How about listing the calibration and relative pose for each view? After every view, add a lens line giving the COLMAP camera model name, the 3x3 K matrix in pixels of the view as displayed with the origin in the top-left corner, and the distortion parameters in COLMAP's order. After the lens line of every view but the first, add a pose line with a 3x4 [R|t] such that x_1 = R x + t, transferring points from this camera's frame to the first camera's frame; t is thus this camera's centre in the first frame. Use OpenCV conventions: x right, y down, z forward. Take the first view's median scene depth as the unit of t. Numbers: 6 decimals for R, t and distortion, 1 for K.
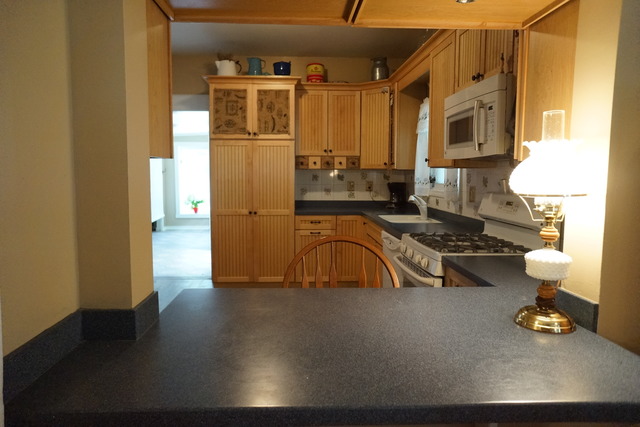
lens RADIAL K [[434.7, 0, 311.7], [0, 434.7, 214.3], [0, 0, 1]] dist [-0.051607, 0.072525]
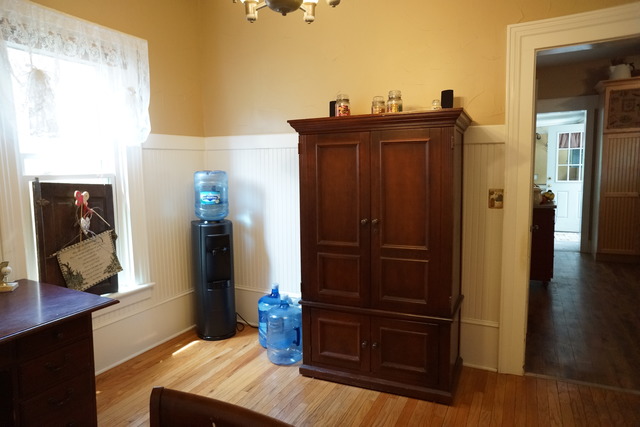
lens RADIAL K [[434.7, 0, 313.6], [0, 434.7, 213.2], [0, 0, 1]] dist [-0.051607, 0.072525]
pose [[0.871063, 0.029494, -0.490284, -0.340268], [-0.021663, 0.999531, 0.021641, 0.039389], [0.490693, -0.008229, 0.871294, -0.440344]]
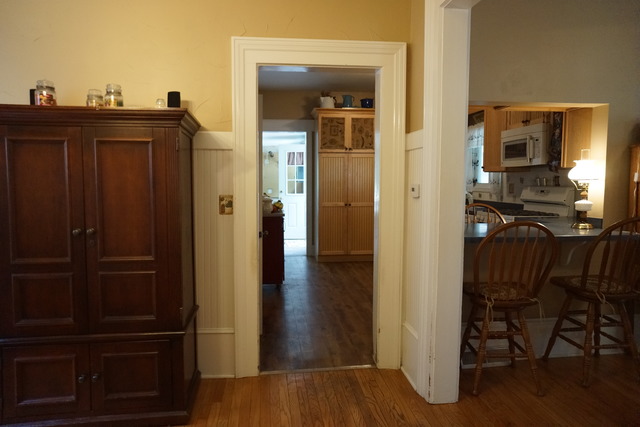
lens RADIAL K [[434.7, 0, 313.8], [0, 434.7, 213.6], [0, 0, 1]] dist [-0.051607, 0.072525]
pose [[0.998555, -0.007536, 0.053212, -0.324710], [0.008519, 0.999797, -0.018269, 0.050872], [-0.053063, 0.018695, 0.998416, -0.406398]]
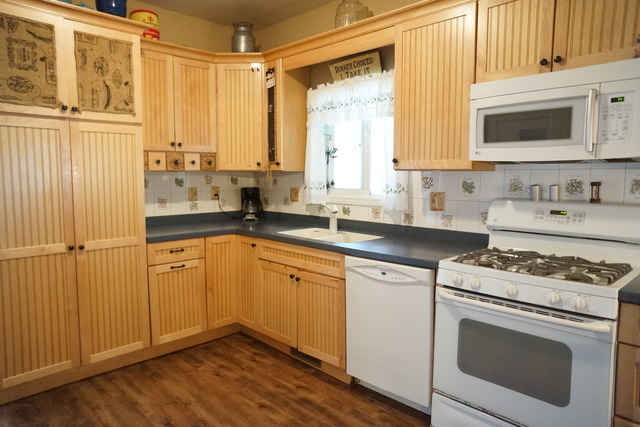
lens RADIAL K [[434.7, 0, 317.6], [0, 434.7, 214.3], [0, 0, 1]] dist [-0.051607, 0.072525]
pose [[0.748955, -0.066622, 0.659263, -0.271706], [0.064583, 0.997535, 0.027436, -0.043006], [-0.659466, 0.022029, 0.751412, 0.367767]]
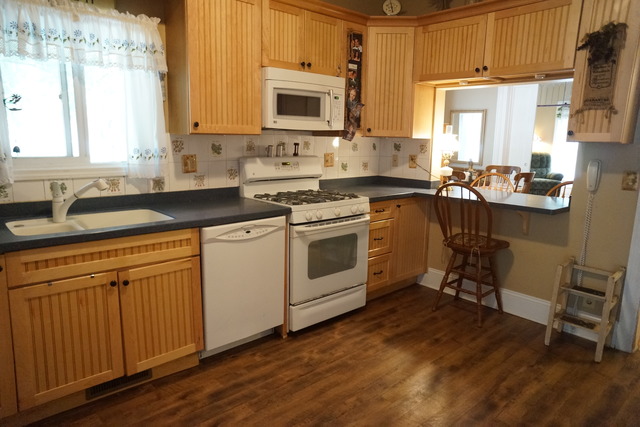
lens RADIAL K [[434.7, 0, 314.5], [0, 434.7, 212.0], [0, 0, 1]] dist [-0.051607, 0.072525]
pose [[-0.630825, -0.151589, 0.760974, -0.352987], [0.051578, 0.970369, 0.236058, -0.106535], [-0.774209, 0.188161, -0.604314, 0.980312]]
